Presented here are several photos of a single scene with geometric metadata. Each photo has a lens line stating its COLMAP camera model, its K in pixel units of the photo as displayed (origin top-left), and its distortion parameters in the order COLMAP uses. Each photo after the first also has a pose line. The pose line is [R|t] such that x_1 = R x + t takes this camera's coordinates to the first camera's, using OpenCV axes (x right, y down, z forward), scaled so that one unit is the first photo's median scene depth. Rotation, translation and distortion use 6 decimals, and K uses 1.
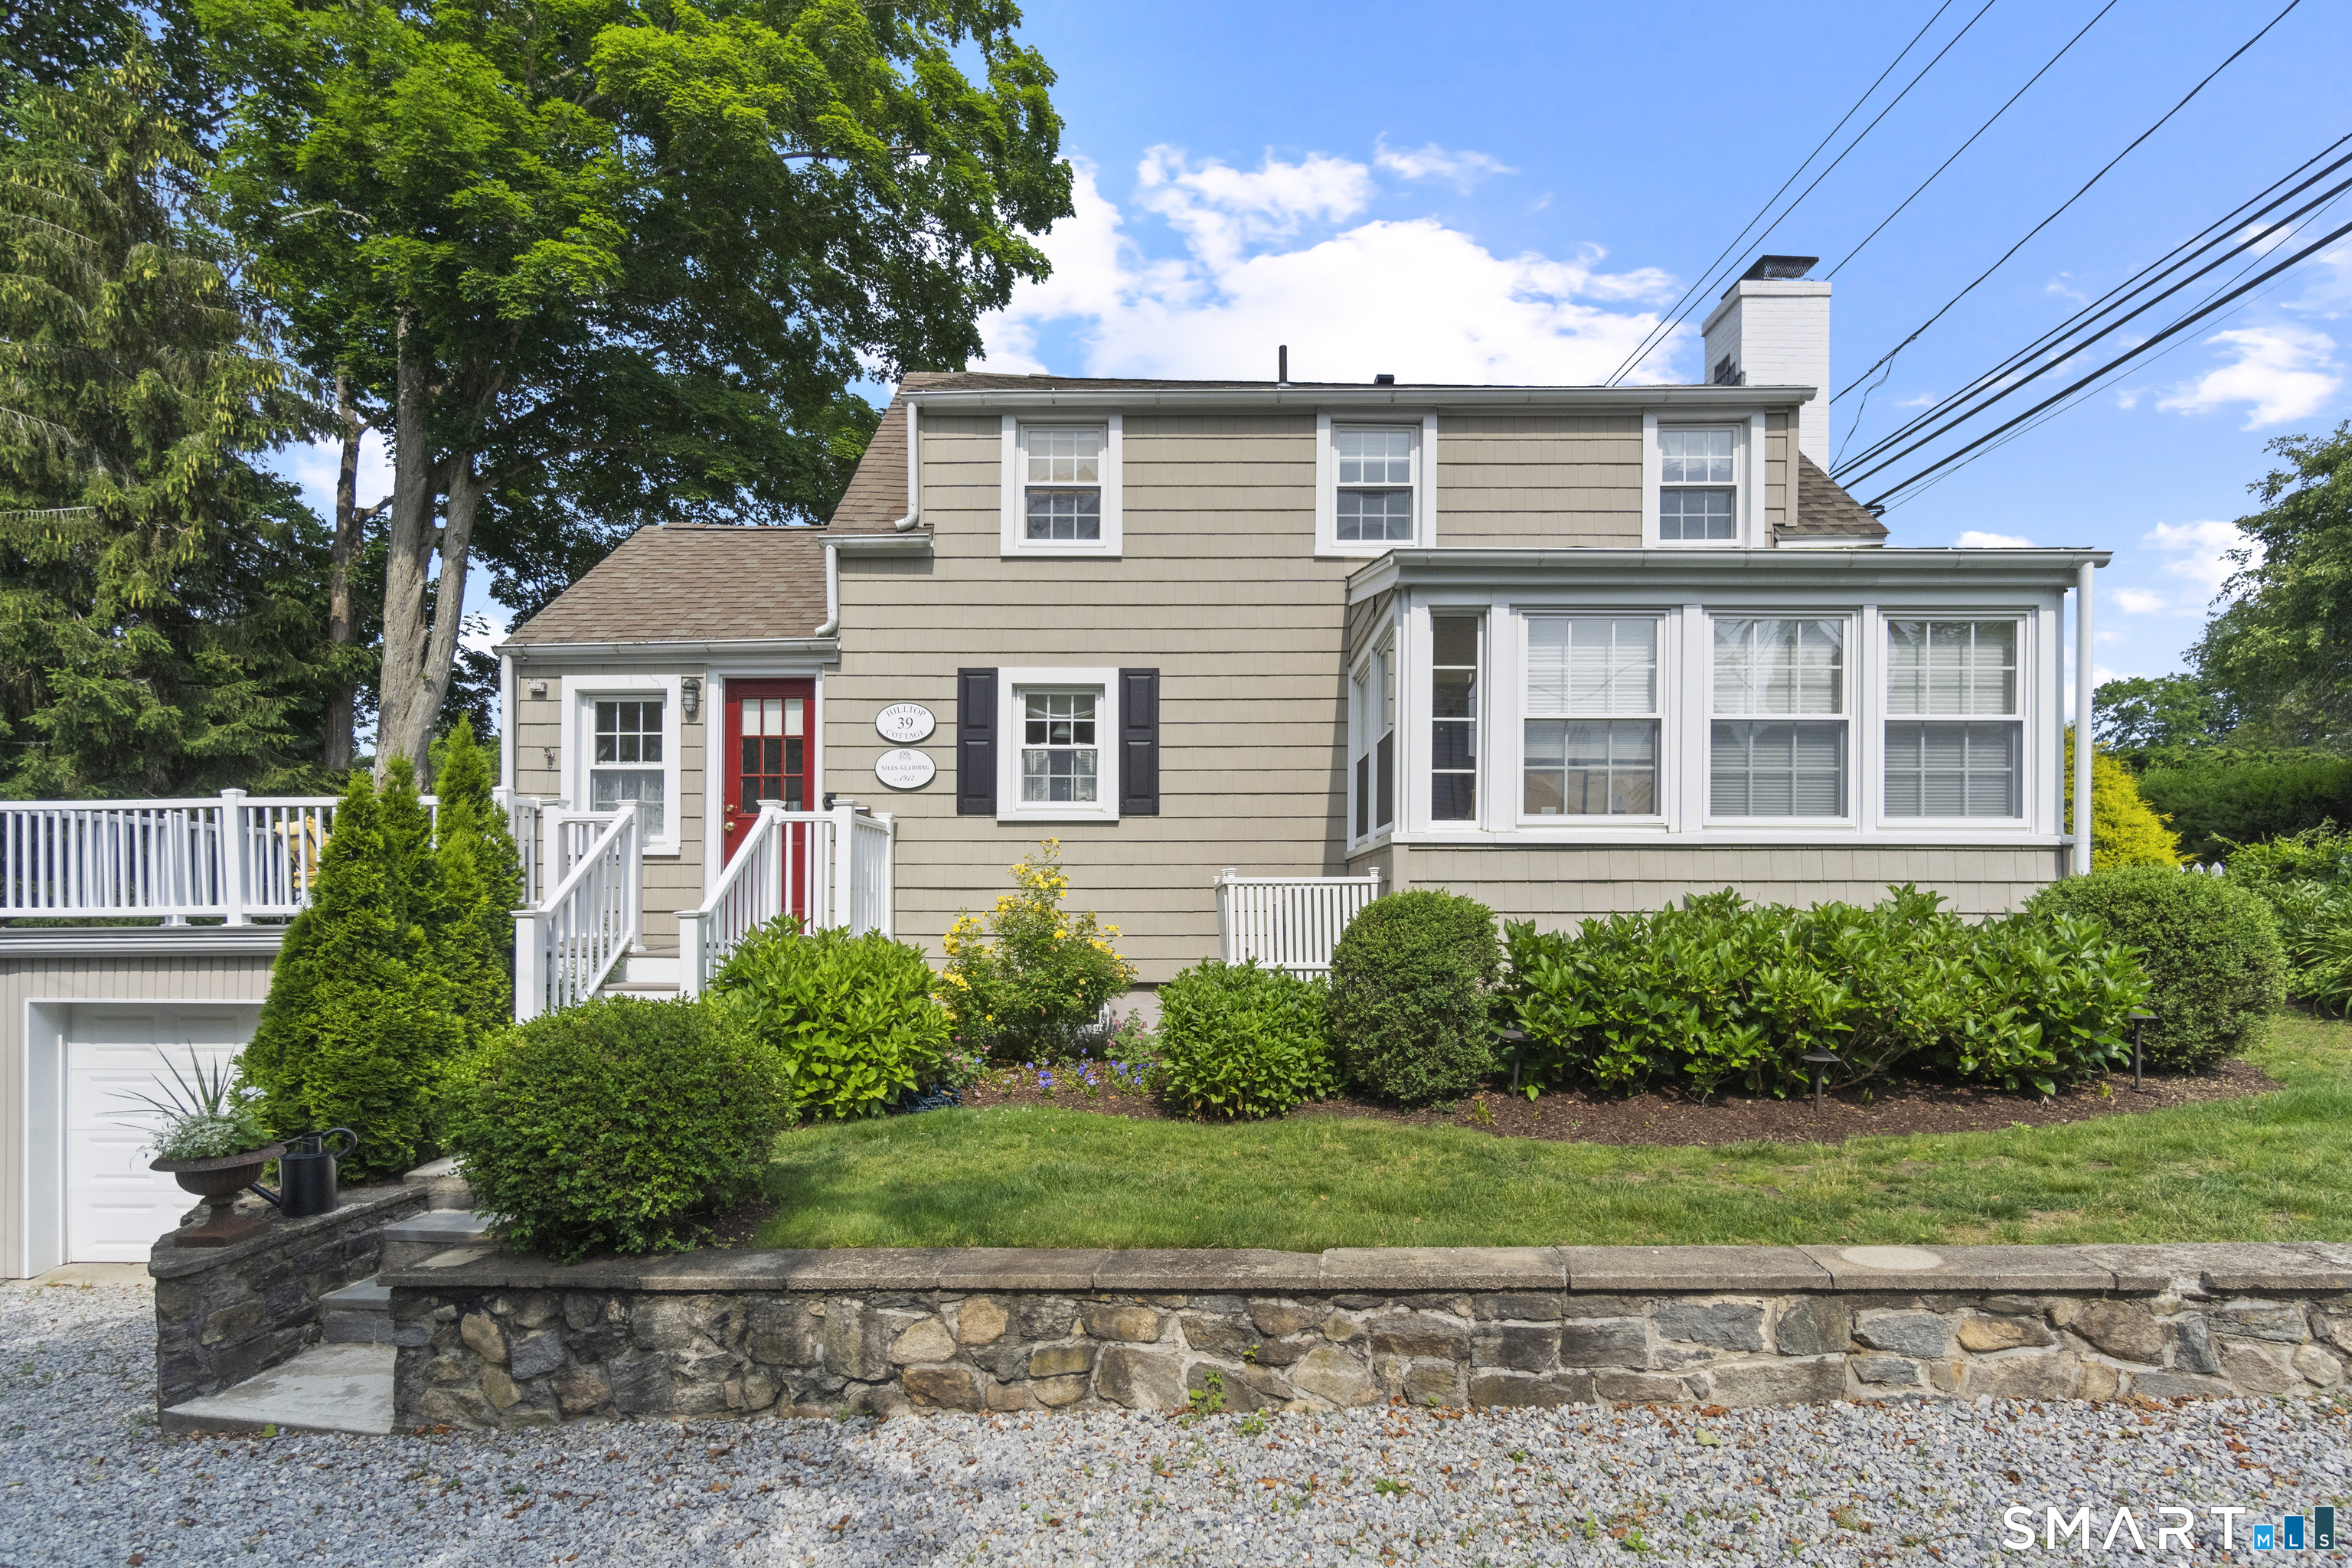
lens RADIAL K [[1159.1, 0, 1155.4], [0, 1159.1, 912.7], [0, 0, 1]] dist [-0.002350, -0.001640]
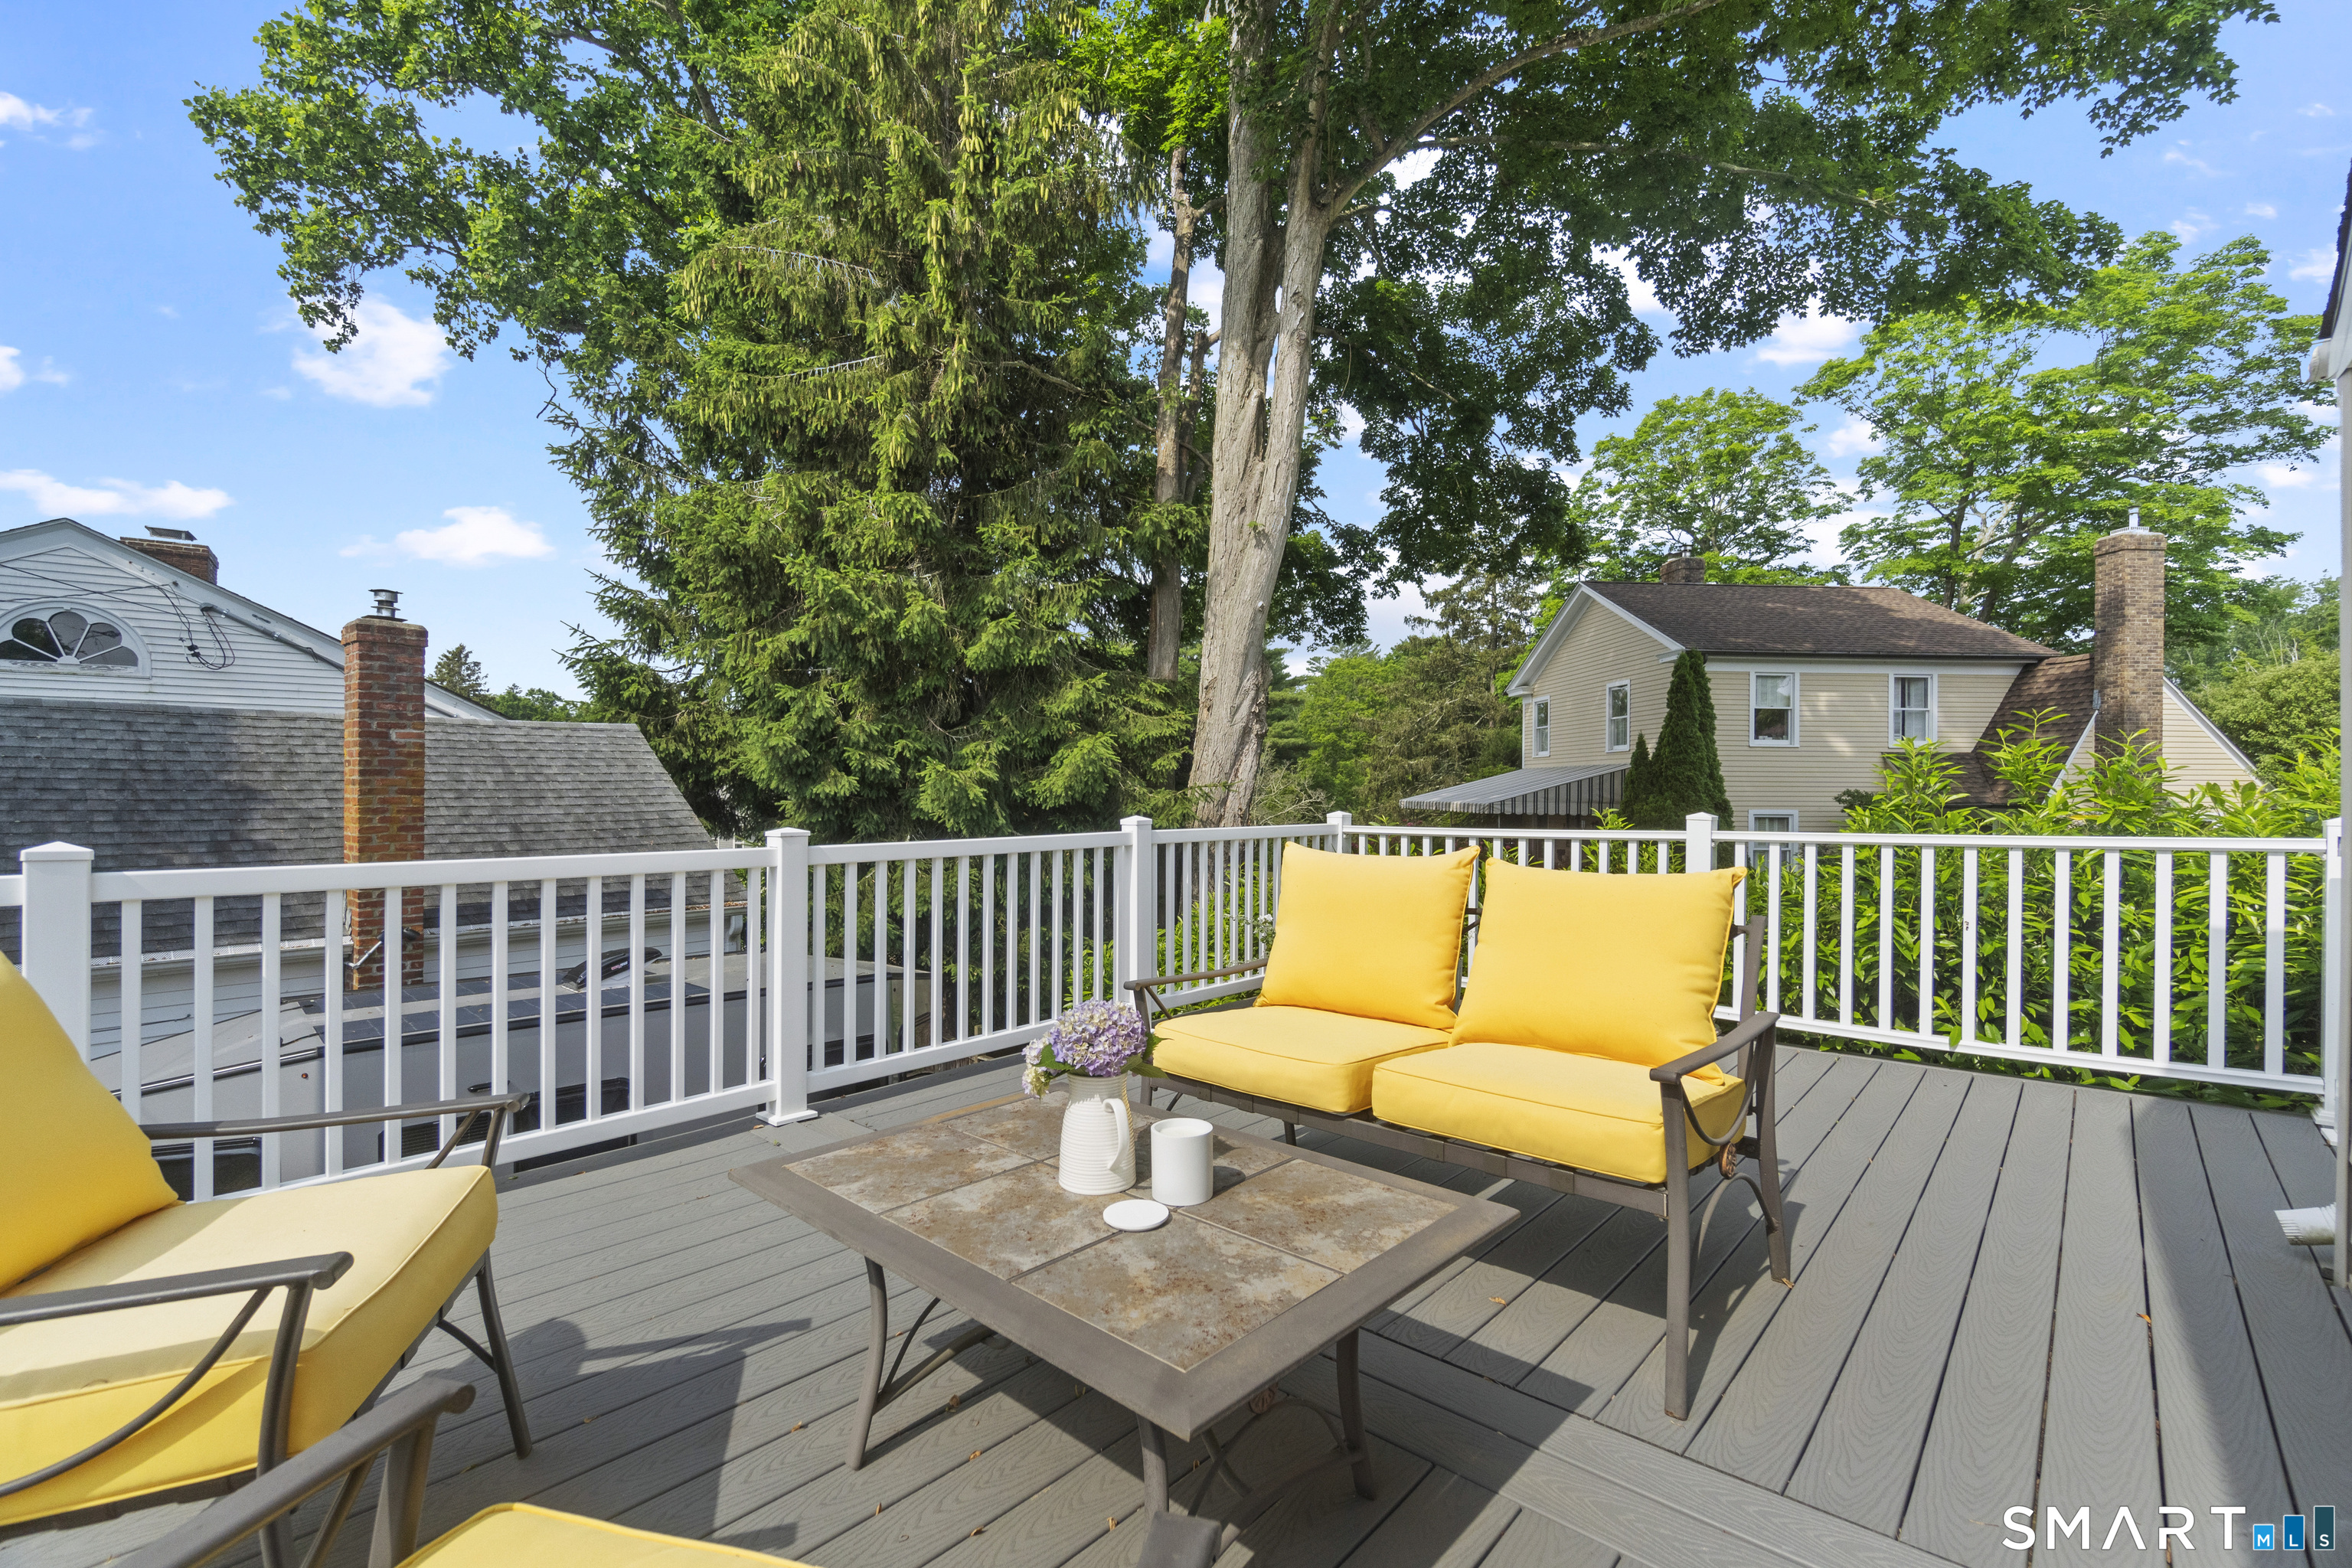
lens RADIAL K [[1019.7, 0, 1179.7], [0, 1019.7, 785.9], [0, 0, 1]] dist [-0.002084, 0.000818]
pose [[0.749045, -0.002199, -0.662515, -0.766353], [-0.004101, 0.999960, -0.007956, -0.143464], [0.662506, 0.008676, 0.749006, 1.471040]]
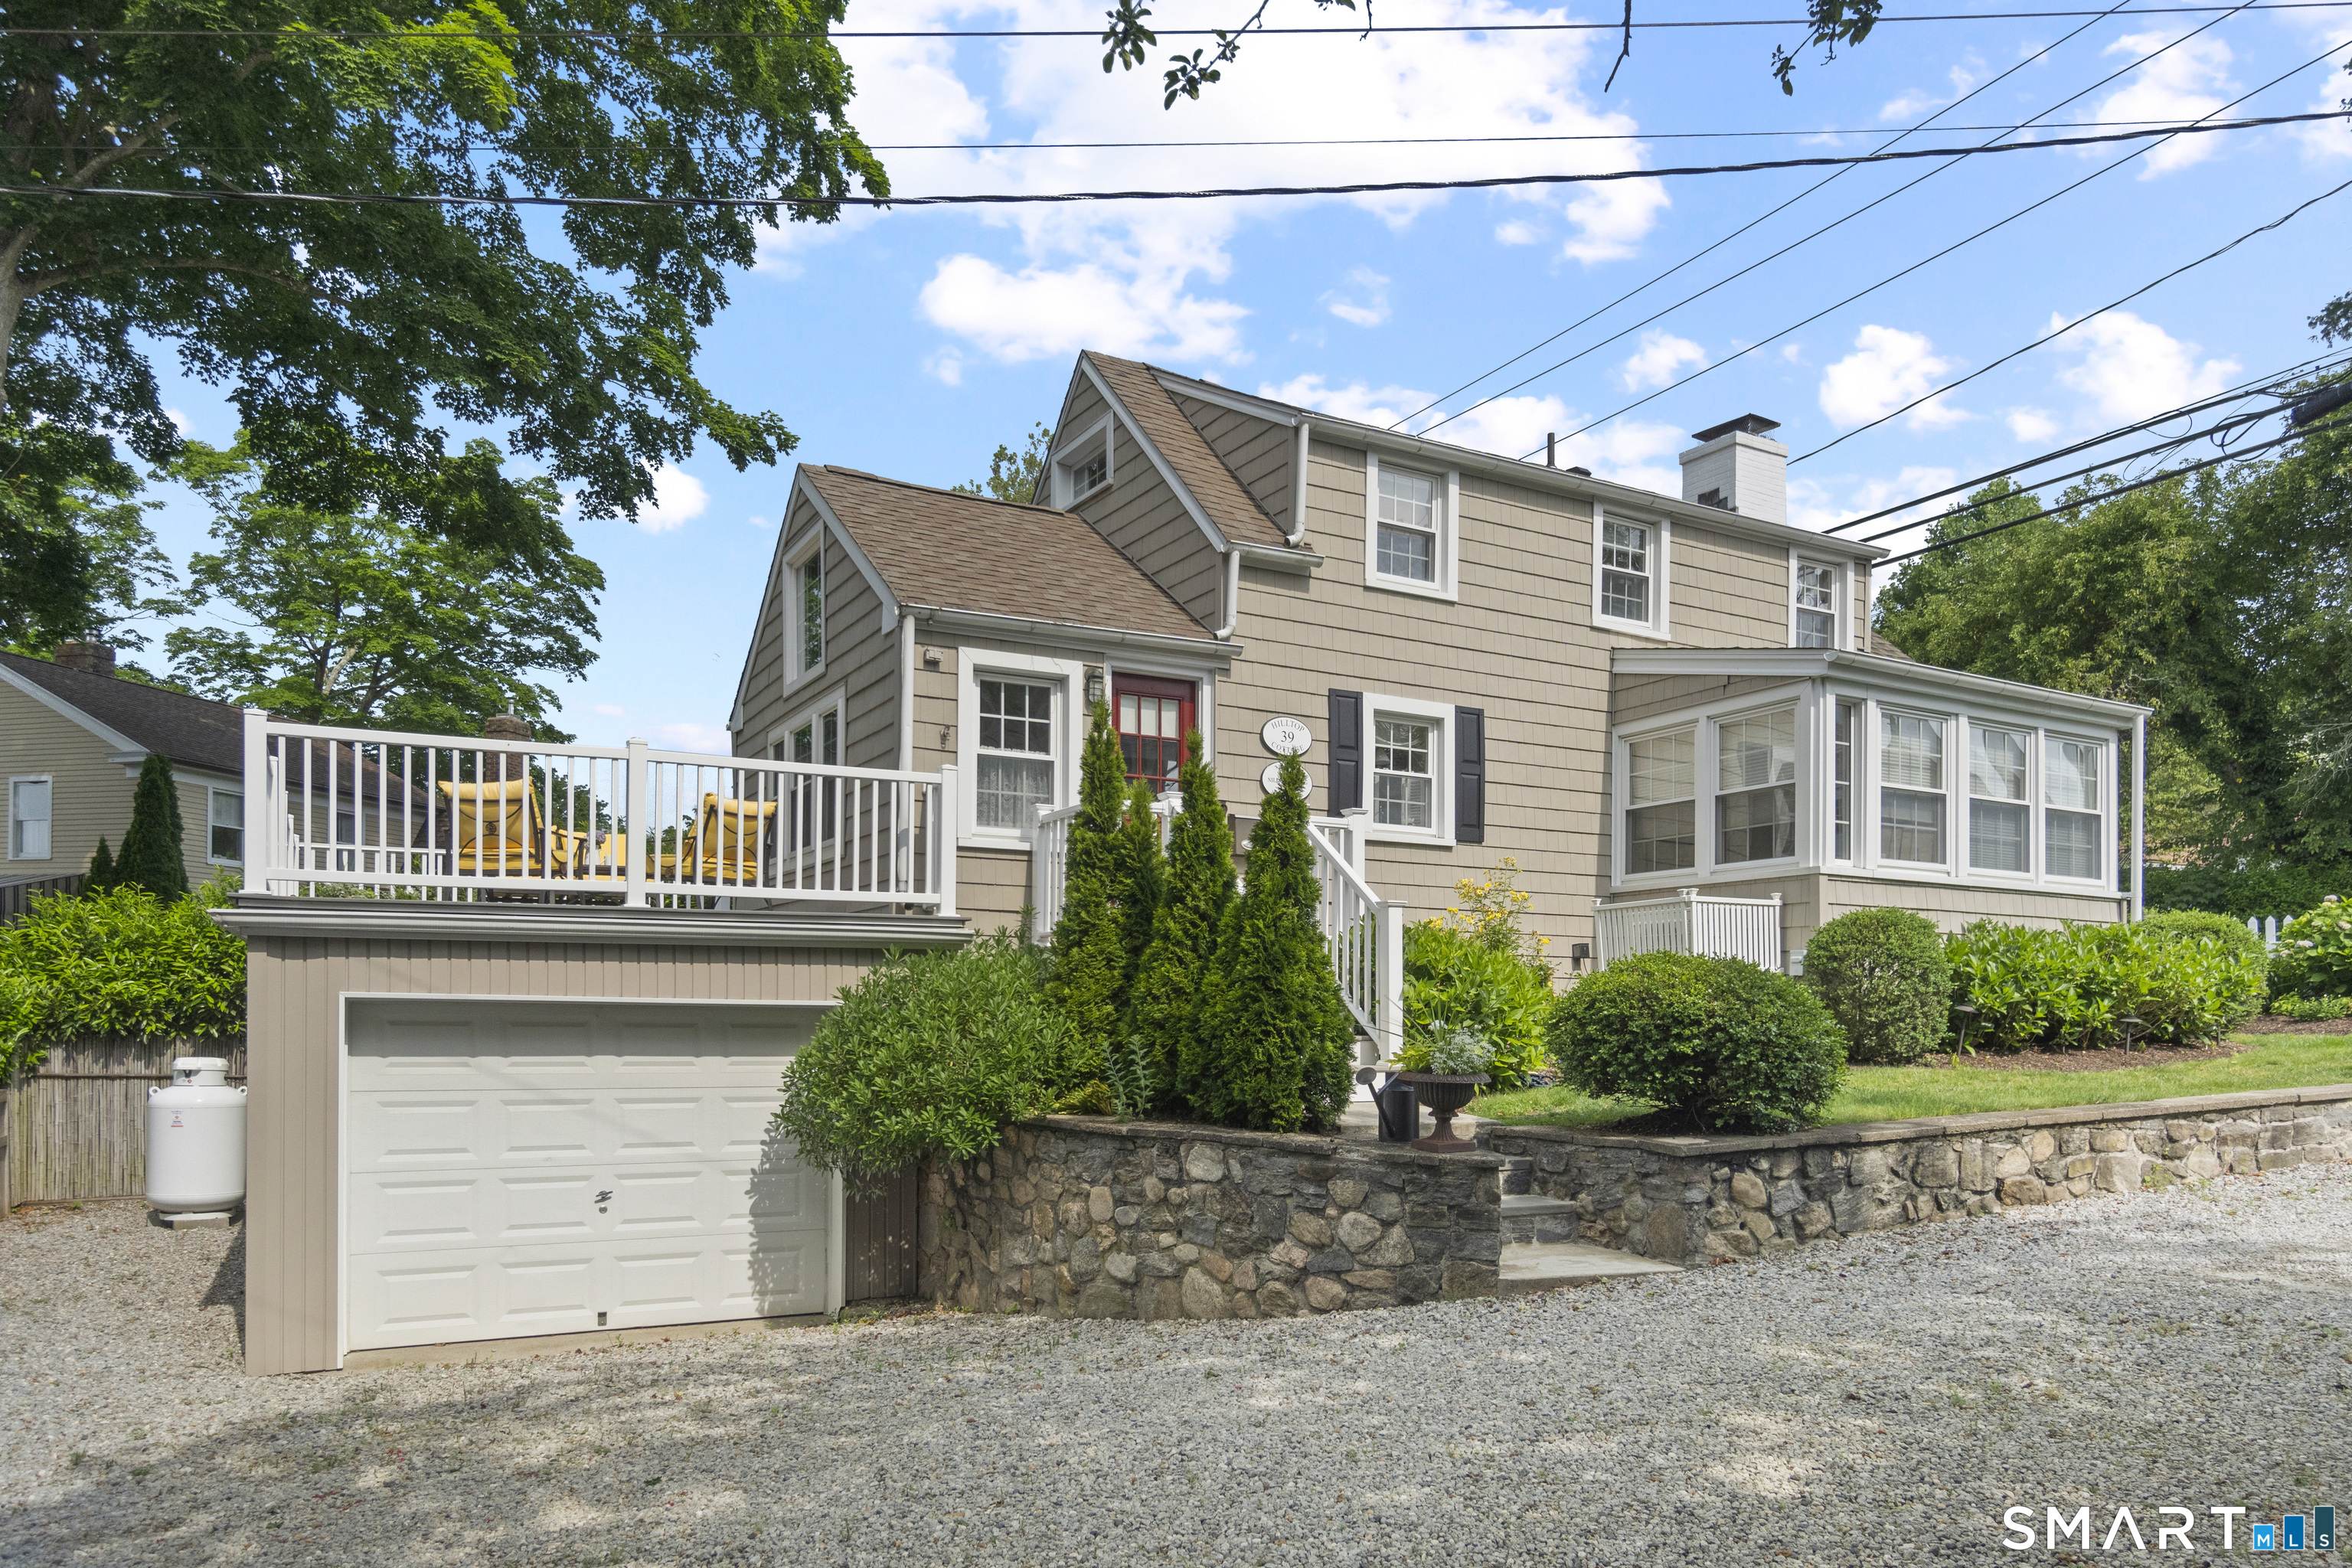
lens RADIAL K [[1516.6, 0, 1127.0], [0, 1516.6, 1005.7], [0, 0, 1]] dist [-0.001703, 0.002016]
pose [[0.879977, 0.013297, 0.474830, -1.200083], [-0.010971, 0.999910, -0.007669, 0.102633], [-0.474890, 0.001539, 0.880044, -0.120556]]
